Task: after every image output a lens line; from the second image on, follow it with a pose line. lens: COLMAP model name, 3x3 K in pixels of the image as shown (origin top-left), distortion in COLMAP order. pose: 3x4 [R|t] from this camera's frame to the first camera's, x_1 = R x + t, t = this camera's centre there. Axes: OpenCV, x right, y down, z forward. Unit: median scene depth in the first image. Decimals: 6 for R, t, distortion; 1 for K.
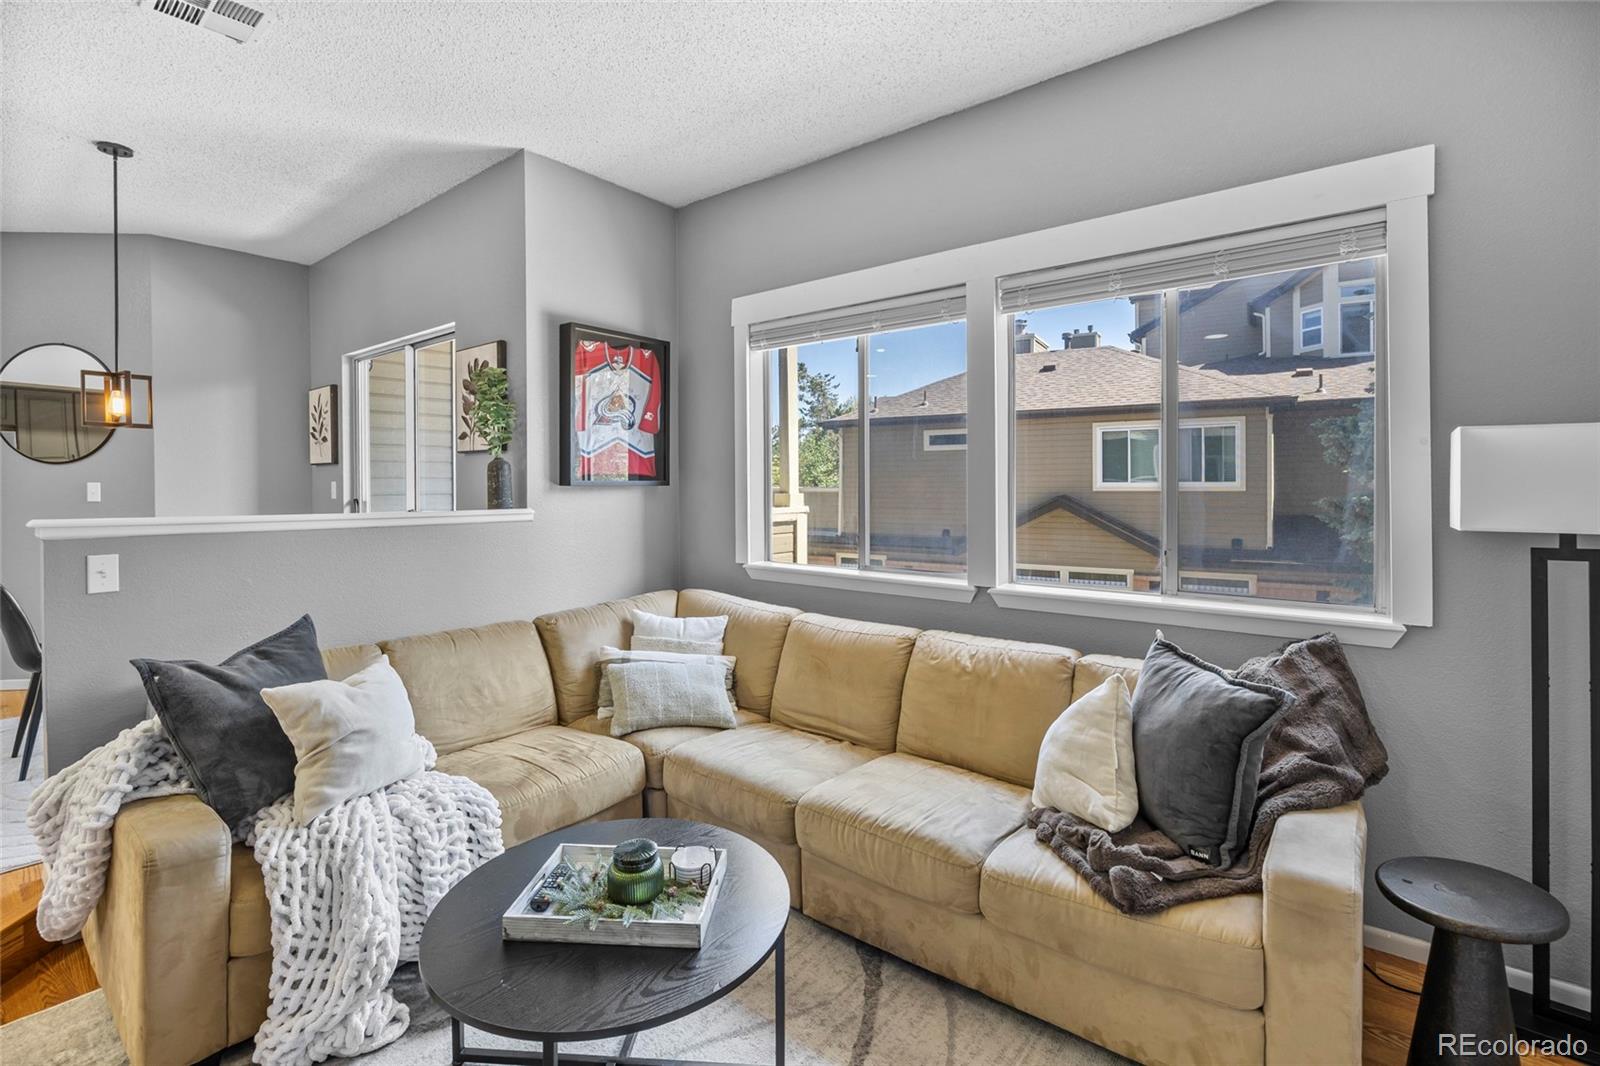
lens RADIAL K [[726.4, 0, 801.7], [0, 726.4, 485.6], [0, 0, 1]] dist [-0.011369, 0.000228]
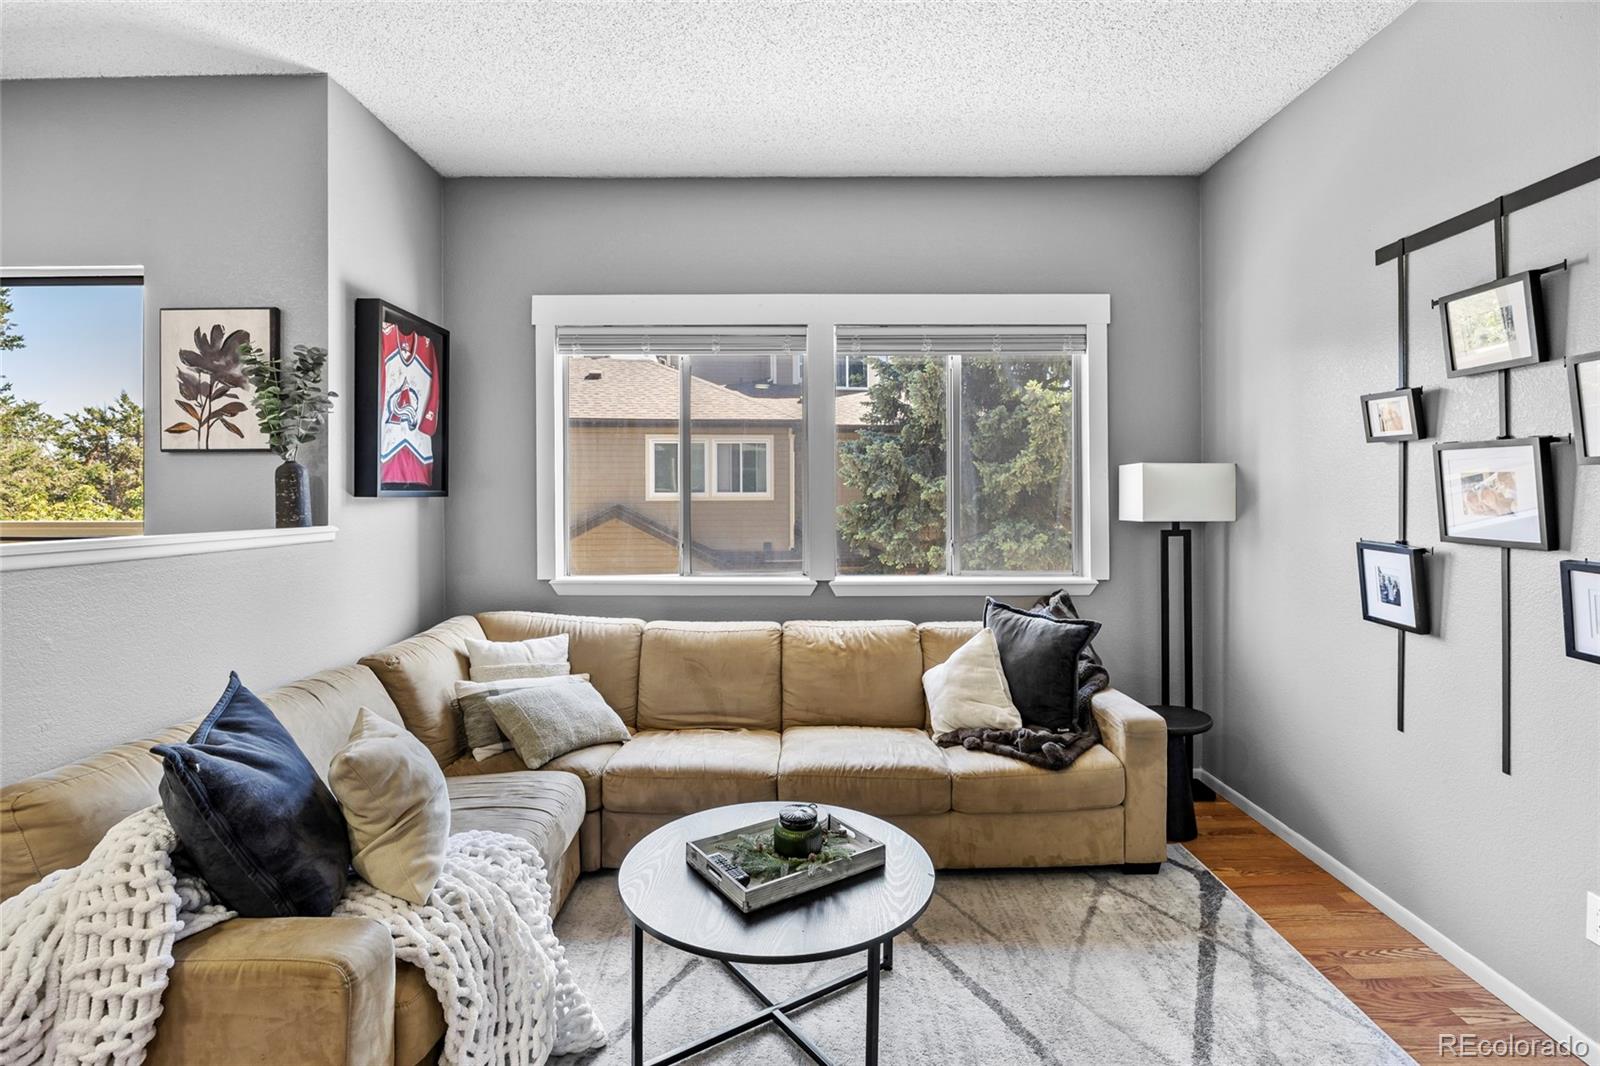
lens RADIAL K [[780.8, 0, 802.0], [0, 780.8, 492.6], [0, 0, 1]] dist [-0.011002, 0.000887]
pose [[0.782976, 0.001427, 0.622051, -0.431162], [0.001000, 0.999993, -0.003554, -0.001094], [-0.622051, 0.003405, 0.782969, 0.009146]]
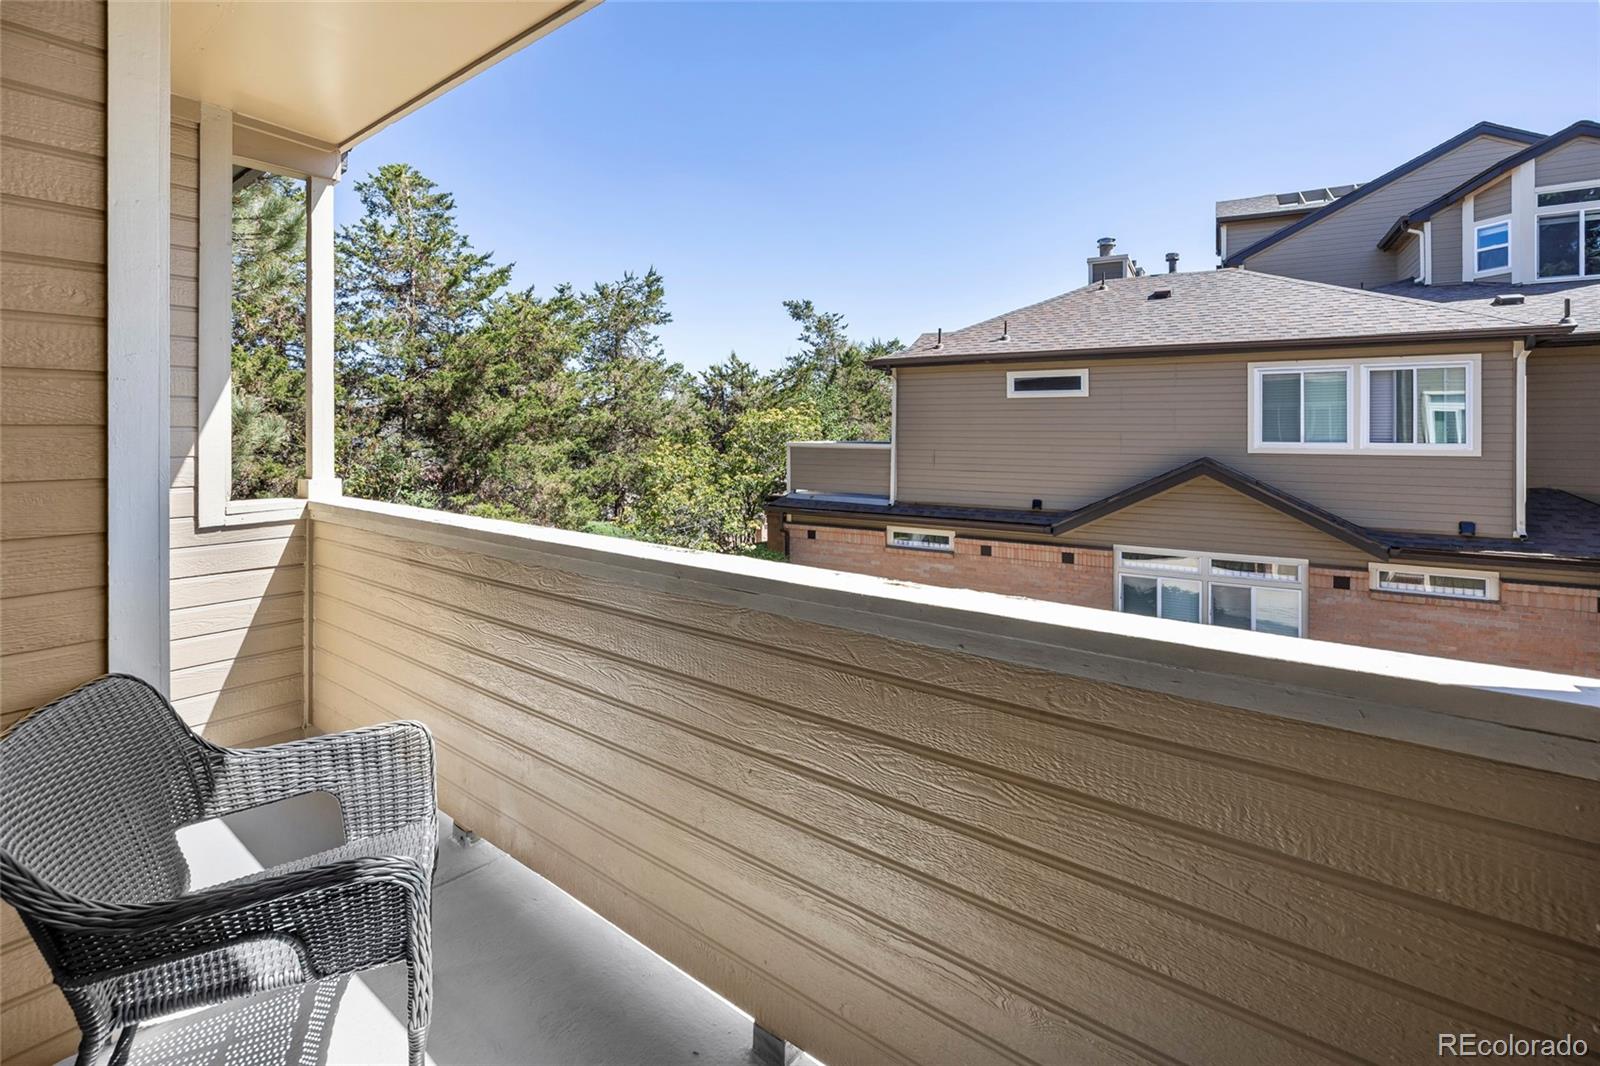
lens RADIAL K [[718.9, 0, 806.0], [0, 718.9, 433.7], [0, 0, 1]] dist [-0.001558, 0.000315]
pose [[0.999517, 0.007422, 0.030174, -0.309603], [-0.007506, 0.999968, 0.002677, -0.044088], [-0.030153, -0.002902, 0.999541, 1.051431]]
